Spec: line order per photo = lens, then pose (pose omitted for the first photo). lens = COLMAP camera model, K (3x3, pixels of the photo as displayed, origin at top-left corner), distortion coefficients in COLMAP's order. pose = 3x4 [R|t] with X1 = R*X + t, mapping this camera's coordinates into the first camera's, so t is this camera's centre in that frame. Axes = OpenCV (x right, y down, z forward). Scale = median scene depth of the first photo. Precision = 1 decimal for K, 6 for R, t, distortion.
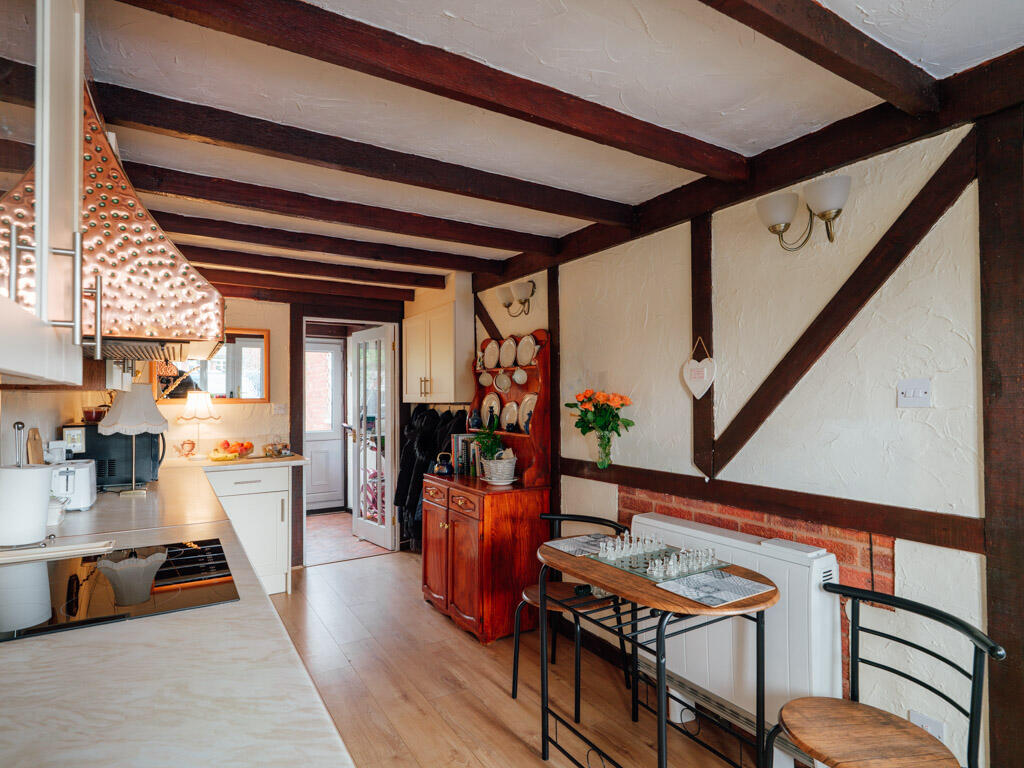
lens RADIAL K [[553.1, 0, 509.9], [0, 553.1, 388.4], [0, 0, 1]] dist [0.010207, -0.000217]
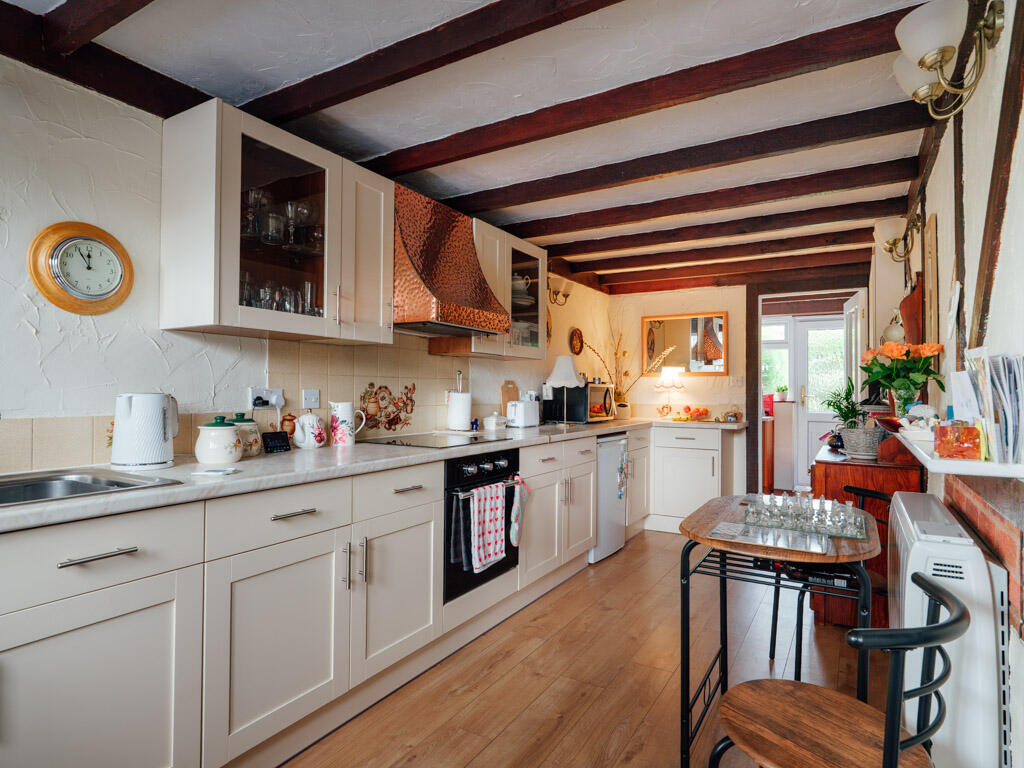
lens RADIAL K [[553.1, 0, 509.7], [0, 553.1, 382.0], [0, 0, 1]] dist [0.010207, -0.000217]
pose [[0.483797, -0.001823, -0.875179, 0.364330], [0.005856, 0.999982, 0.001154, 0.037174], [0.875161, -0.005684, 0.483799, 0.066323]]
